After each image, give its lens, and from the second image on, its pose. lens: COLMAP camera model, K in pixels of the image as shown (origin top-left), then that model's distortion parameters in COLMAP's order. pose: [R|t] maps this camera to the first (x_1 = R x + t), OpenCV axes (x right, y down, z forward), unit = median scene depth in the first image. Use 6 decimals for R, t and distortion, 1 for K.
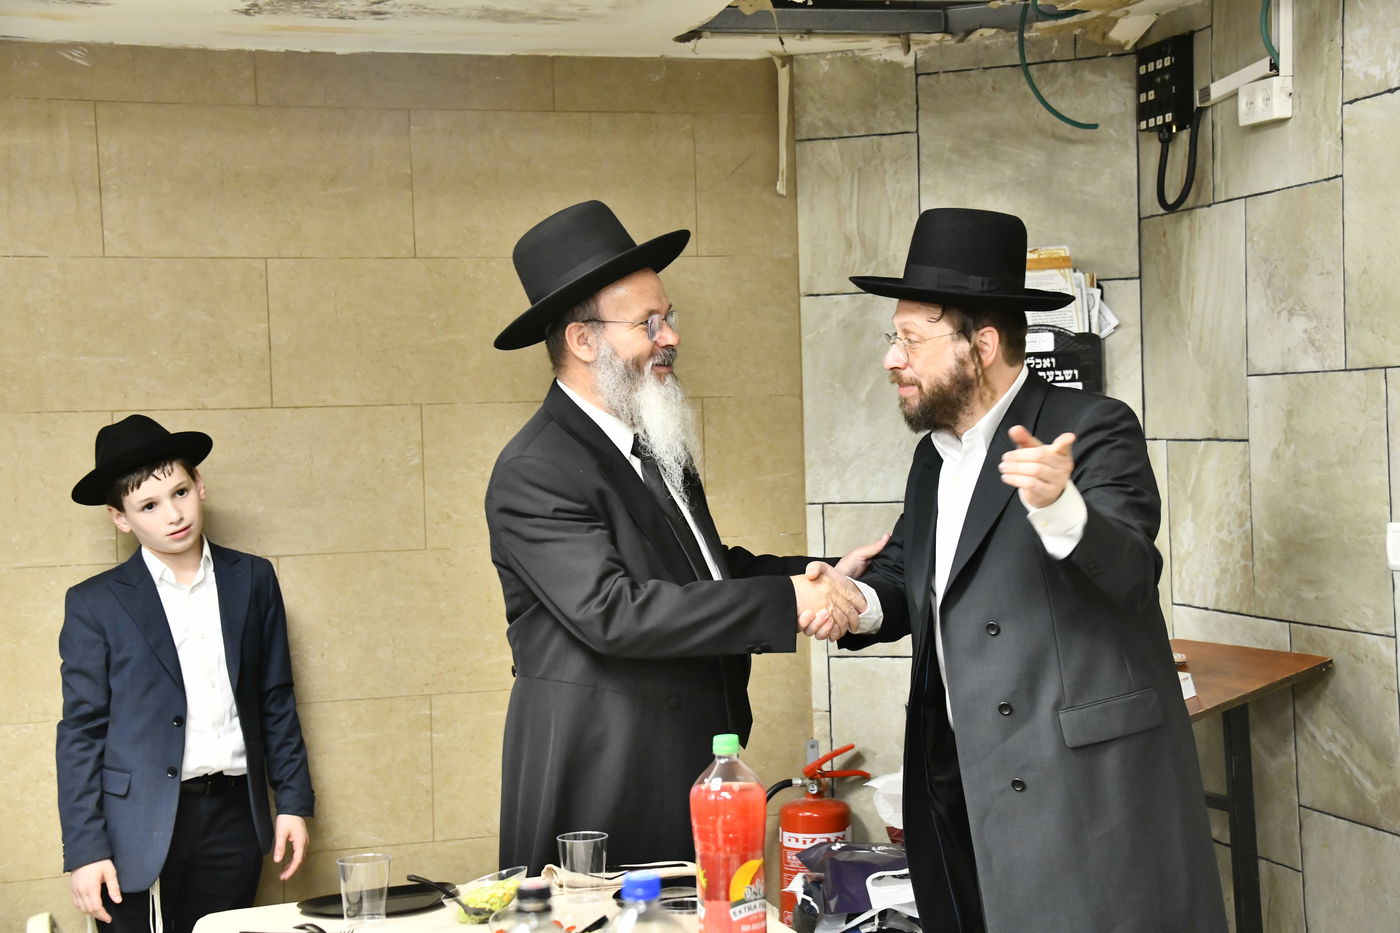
lens RADIAL K [[2424.2, 0, 700.0], [0, 2424.2, 466.5], [0, 0, 1]] dist [0.408768, 0.872079]
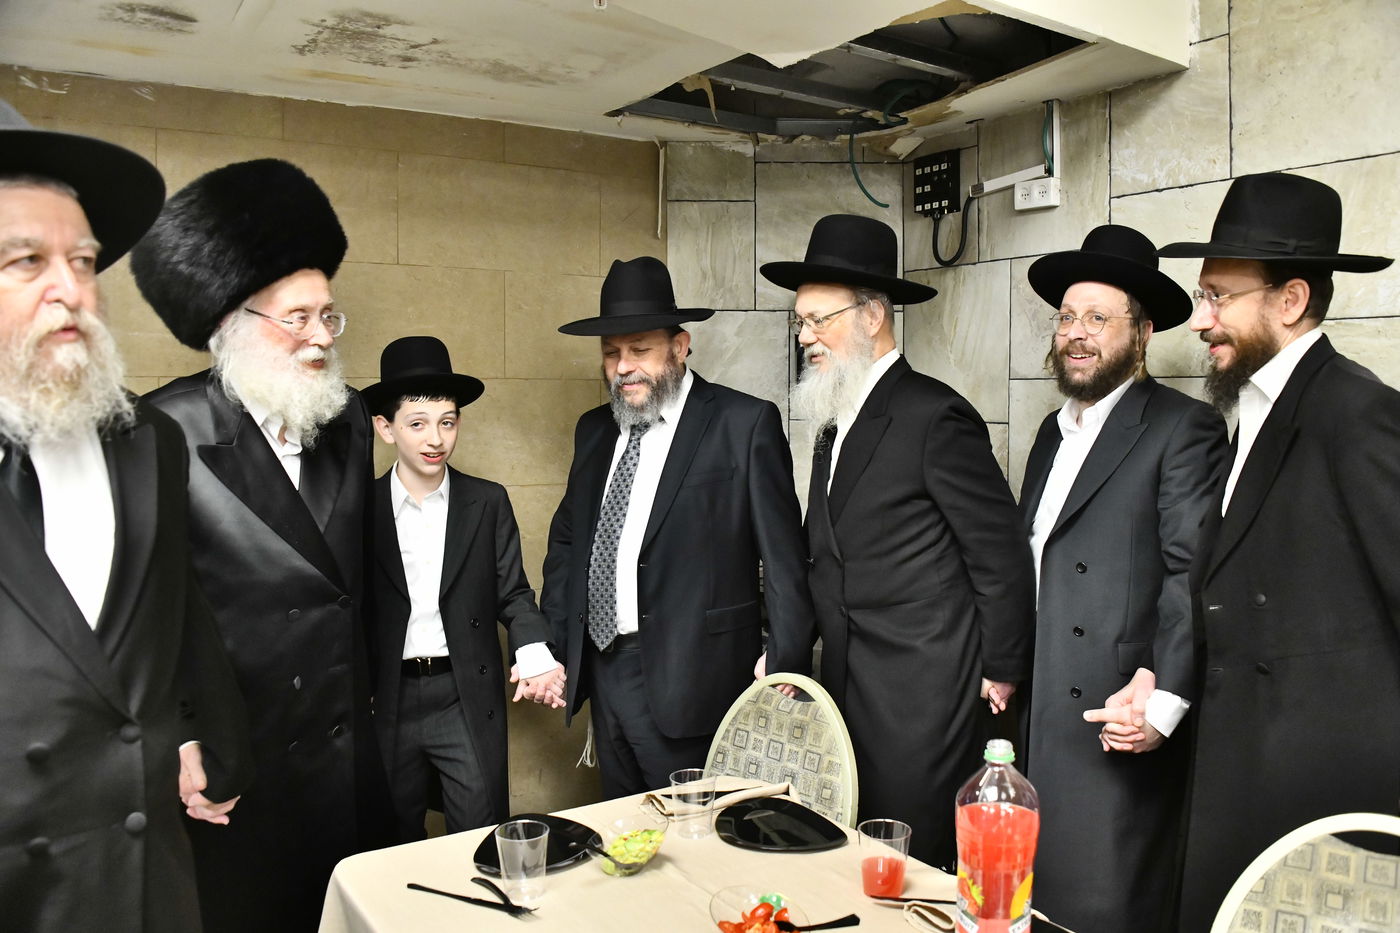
lens RADIAL K [[1106.3, 0, 712.5], [0, 1106.3, 478.3], [0, 0, 1]] dist [-0.156655, 0.084836]
pose [[0.950171, 0.008770, 0.311607, -0.140626], [-0.023714, 0.998741, 0.044201, -0.002320], [-0.310827, -0.049388, 0.949182, 0.413234]]
